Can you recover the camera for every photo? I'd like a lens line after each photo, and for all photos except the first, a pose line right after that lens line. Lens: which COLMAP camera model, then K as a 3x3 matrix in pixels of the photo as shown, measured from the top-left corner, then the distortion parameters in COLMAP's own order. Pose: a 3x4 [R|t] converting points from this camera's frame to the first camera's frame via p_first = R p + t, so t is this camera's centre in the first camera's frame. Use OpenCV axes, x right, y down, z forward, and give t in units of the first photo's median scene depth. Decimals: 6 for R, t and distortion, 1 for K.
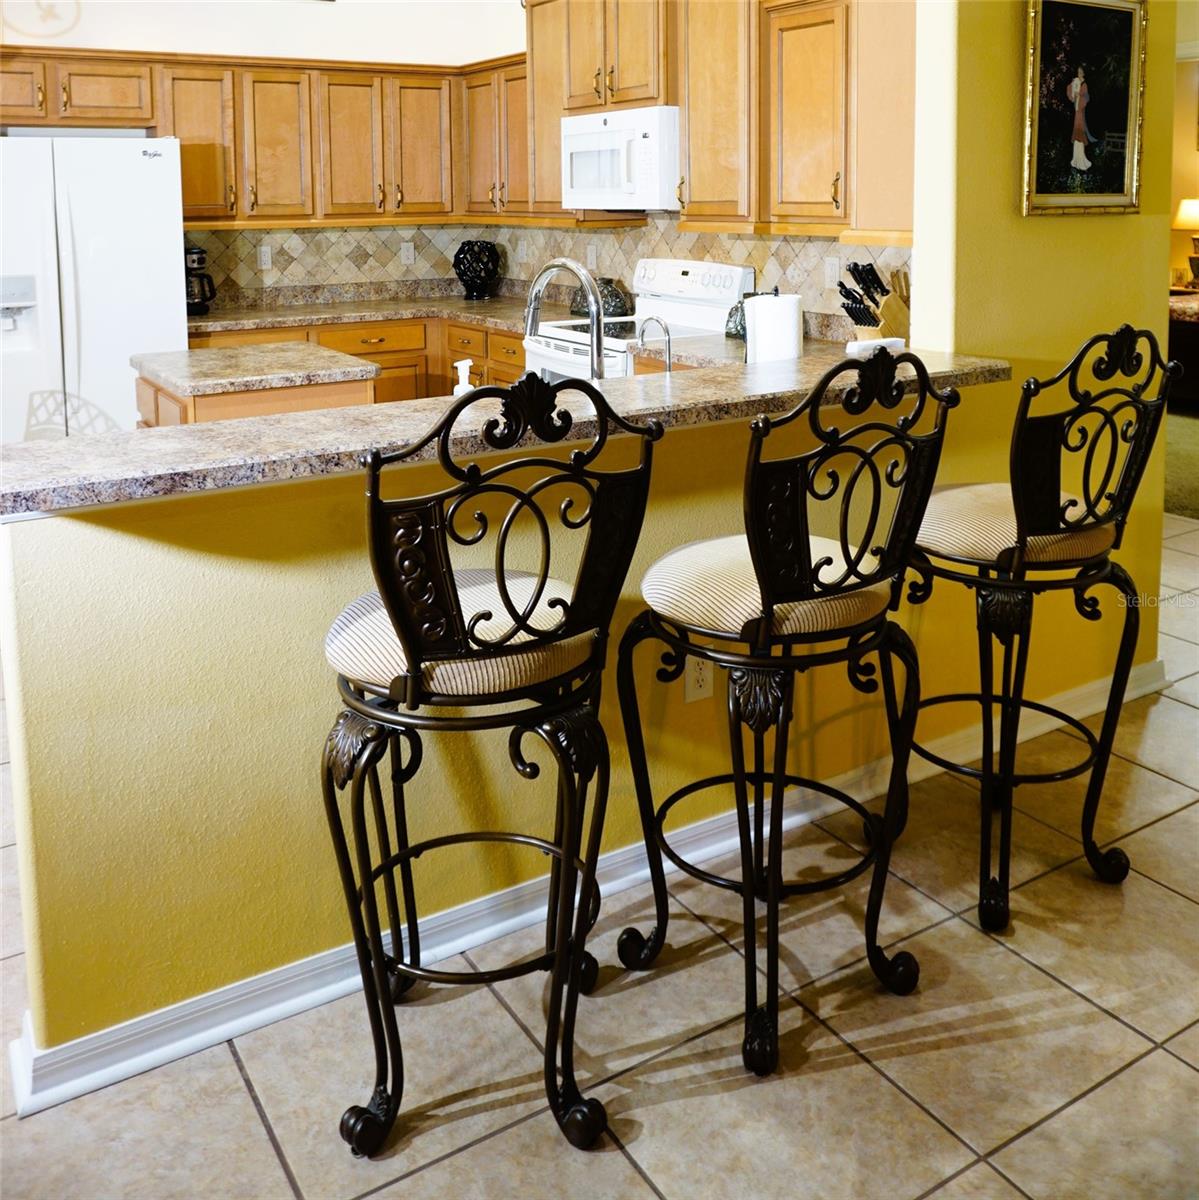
lens RADIAL K [[1227.0, 0, 578.4], [0, 1227.0, 268.4], [0, 0, 1]] dist [-0.013104, 0.037533]
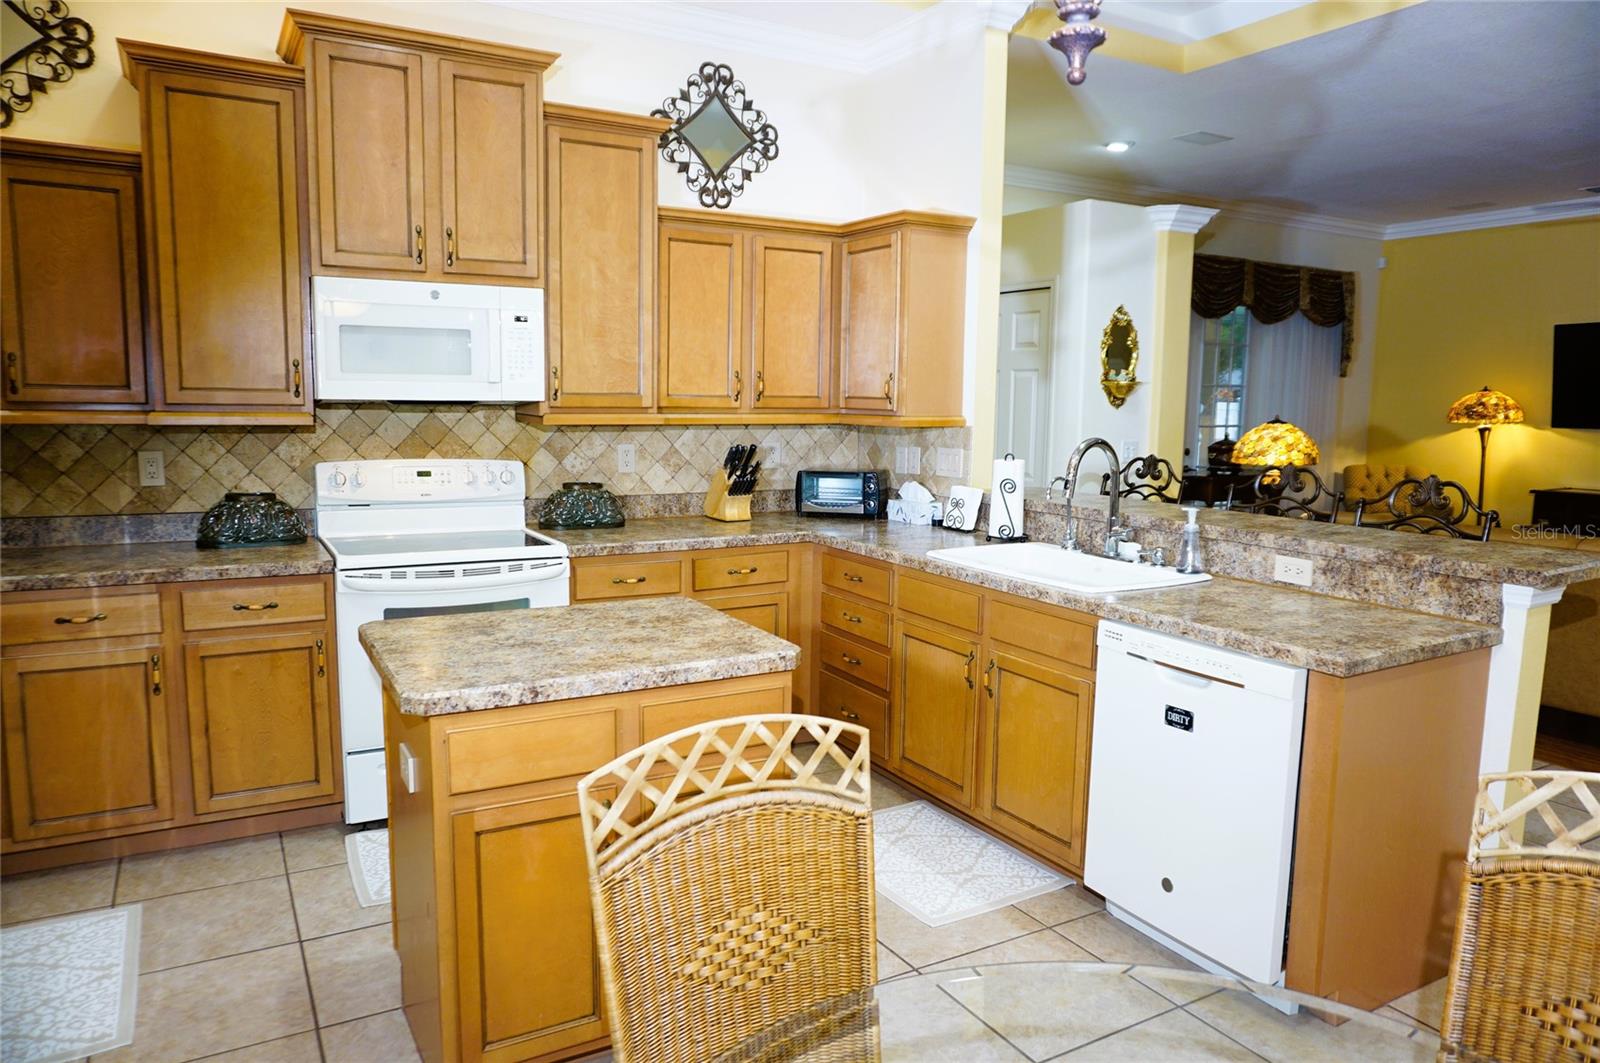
lens RADIAL K [[1067.2, 0, 800.0], [0, 1067.2, 531.5], [0, 0, 1]] dist [-0.052642, 0.056460]
pose [[0.023960, -0.118704, 0.992641, -0.741758], [0.042788, 0.992138, 0.117611, -0.036513], [-0.998797, 0.039655, 0.028851, 0.788139]]
